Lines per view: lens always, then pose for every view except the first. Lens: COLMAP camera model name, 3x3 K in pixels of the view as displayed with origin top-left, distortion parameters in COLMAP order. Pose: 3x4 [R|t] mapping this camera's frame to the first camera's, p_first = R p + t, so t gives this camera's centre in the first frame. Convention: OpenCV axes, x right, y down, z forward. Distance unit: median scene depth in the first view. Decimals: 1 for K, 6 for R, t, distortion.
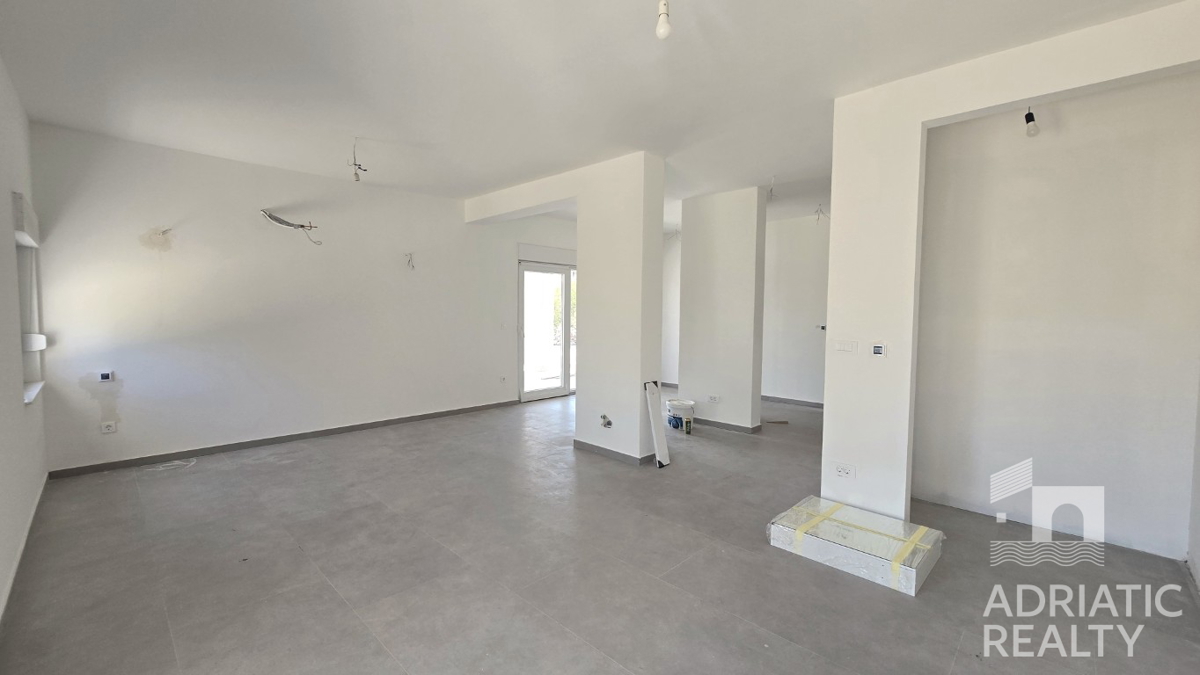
lens RADIAL K [[489.3, 0, 599.3], [0, 489.3, 336.3], [0, 0, 1]] dist [-0.011768, -0.000087]
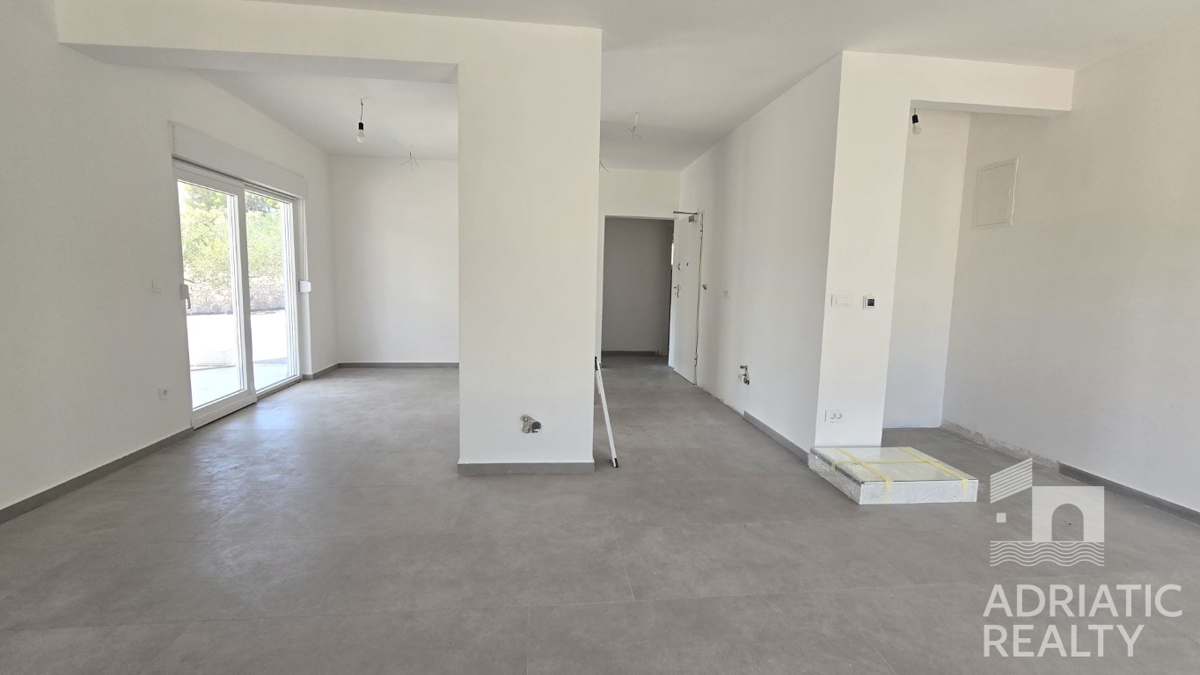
lens RADIAL K [[509.8, 0, 599.2], [0, 509.8, 335.2], [0, 0, 1]] dist [-0.001487, -0.000275]
pose [[0.632099, -0.080468, 0.770698, -0.528236], [0.024532, 0.996173, 0.083889, -0.007417], [-0.774499, -0.034119, 0.631654, 0.549579]]
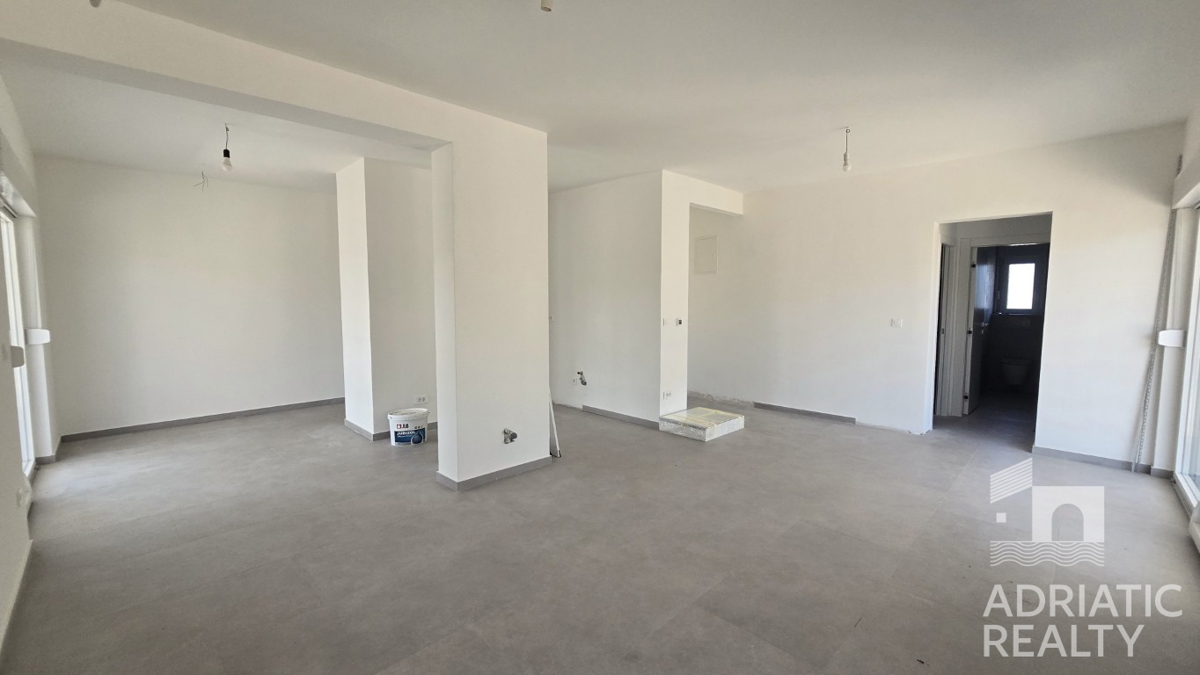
lens RADIAL K [[489.3, 0, 599.3], [0, 489.3, 336.3], [0, 0, 1]] dist [-0.011768, -0.000087]
pose [[0.013864, -0.087284, 0.996087, -0.919607], [0.054303, 0.994778, 0.086413, -0.068380], [-0.998428, 0.052893, 0.018531, 0.938312]]
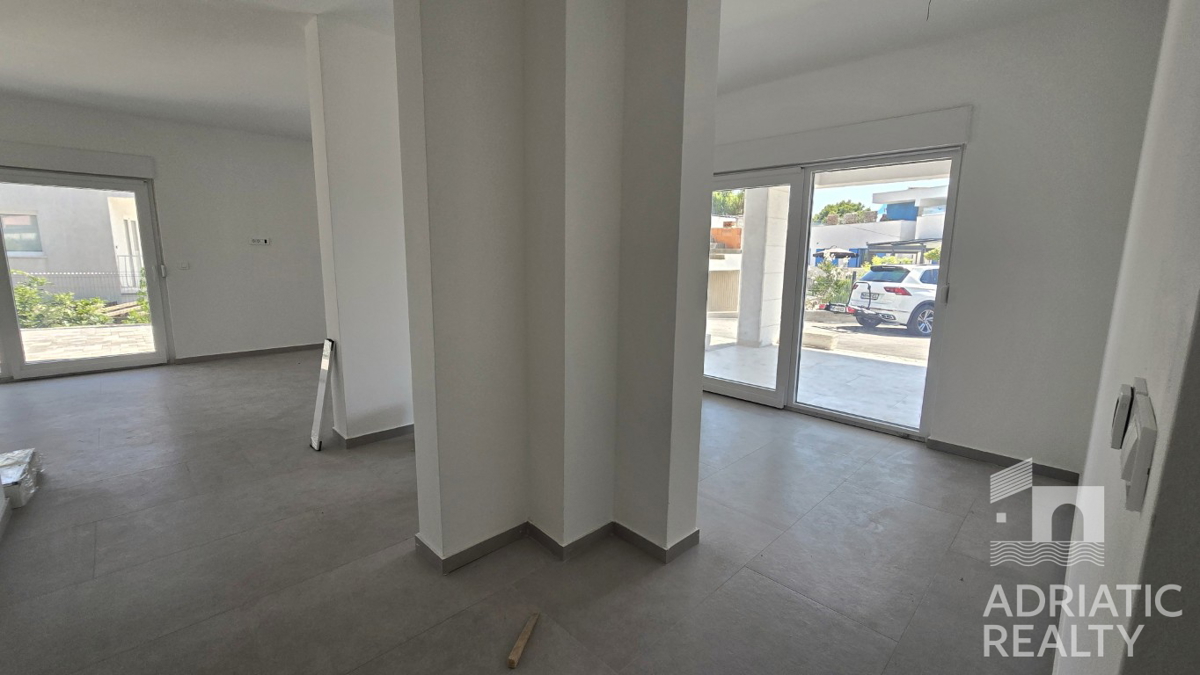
lens RADIAL K [[489.3, 0, 599.3], [0, 489.3, 336.3], [0, 0, 1]] dist [-0.011768, -0.000087]
pose [[-0.017568, 0.155119, -0.987740, 0.919173], [-0.067285, 0.985469, 0.155959, -0.063950], [0.997579, 0.069200, -0.006875, 1.544596]]
